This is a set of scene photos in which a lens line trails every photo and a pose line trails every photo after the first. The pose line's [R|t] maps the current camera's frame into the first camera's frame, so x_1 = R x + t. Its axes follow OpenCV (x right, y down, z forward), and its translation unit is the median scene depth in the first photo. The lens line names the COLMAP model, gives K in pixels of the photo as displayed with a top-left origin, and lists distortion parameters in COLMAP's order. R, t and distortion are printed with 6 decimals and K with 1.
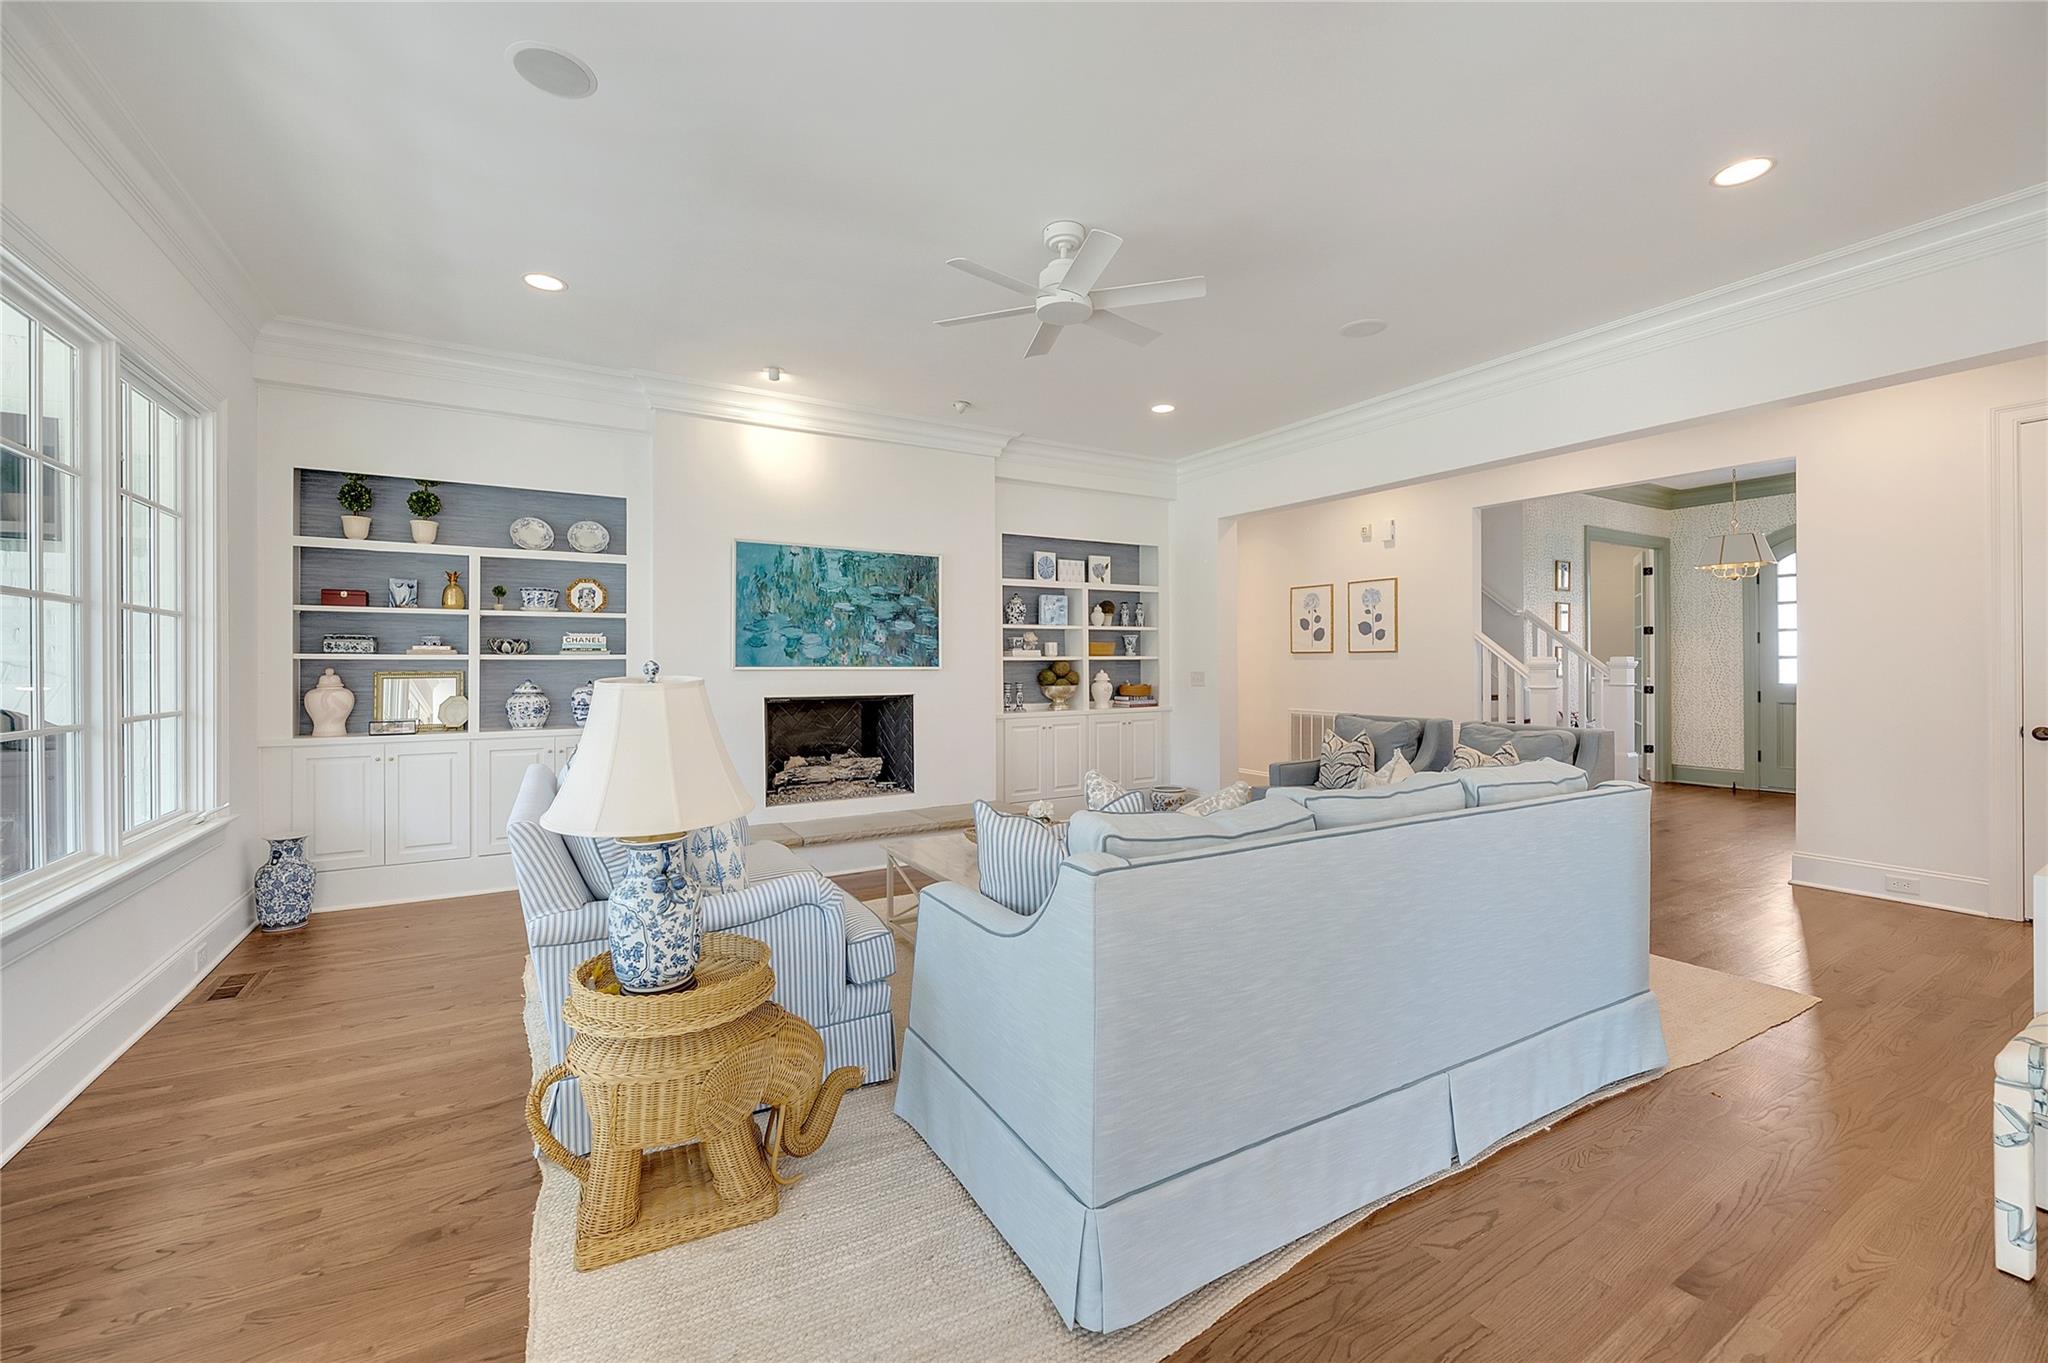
lens RADIAL K [[822.1, 0, 1021.0], [0, 822.1, 656.8], [0, 0, 1]] dist [-0.004644, -0.000417]
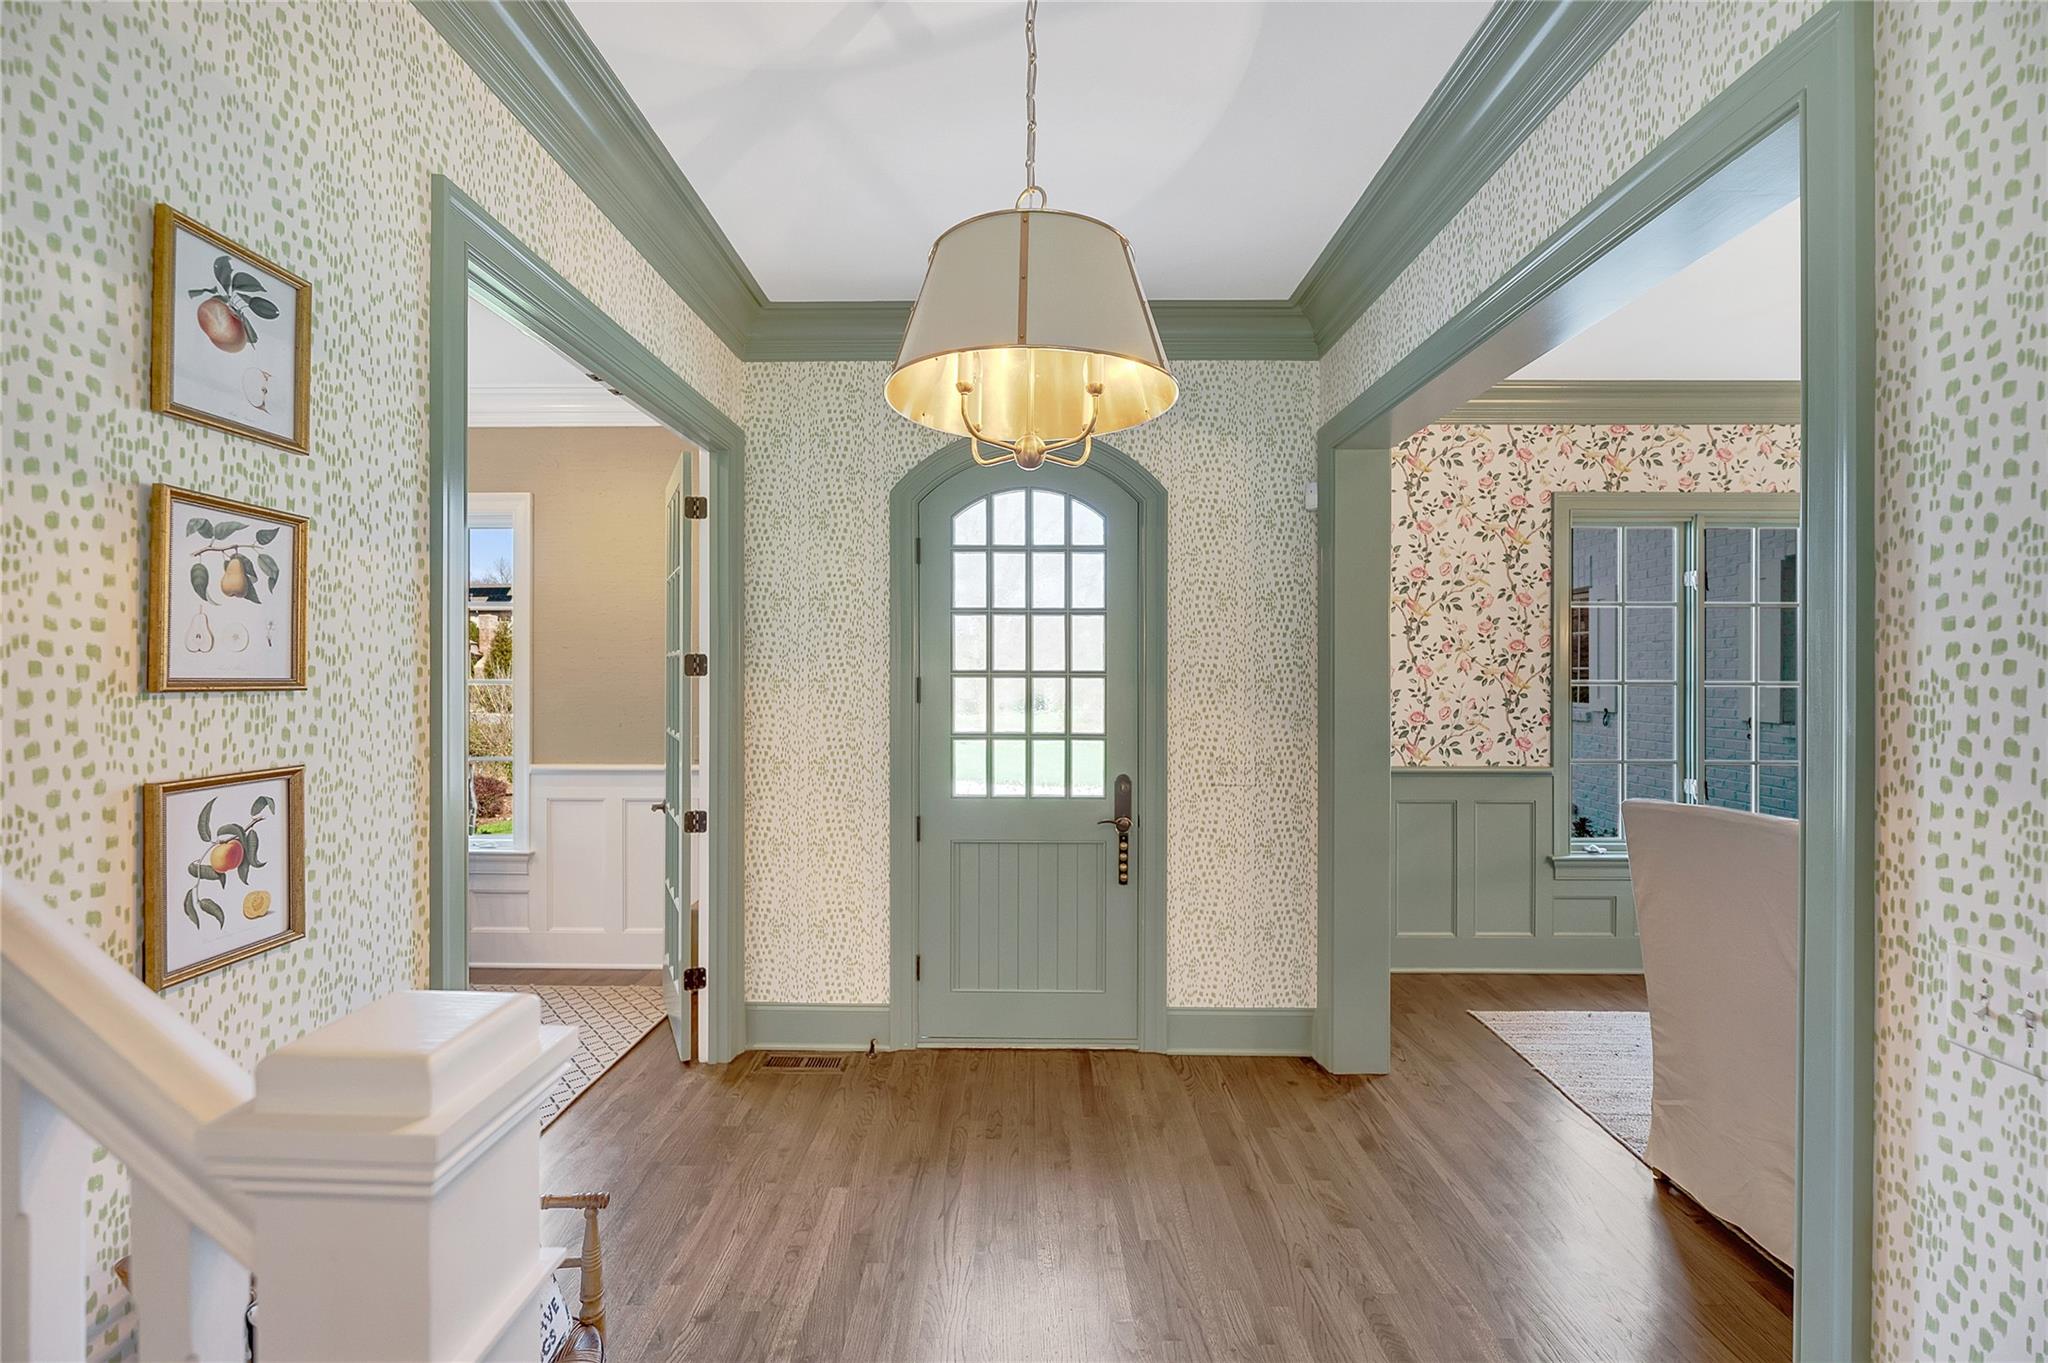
lens RADIAL K [[822.1, 0, 1021.0], [0, 822.1, 656.8], [0, 0, 1]] dist [-0.004644, -0.000417]
pose [[0.519600, 0.006580, 0.854385, 0.520789], [-0.005116, 0.999976, -0.004590, -0.035507], [-0.854395, -0.001986, 0.519621, 0.676307]]
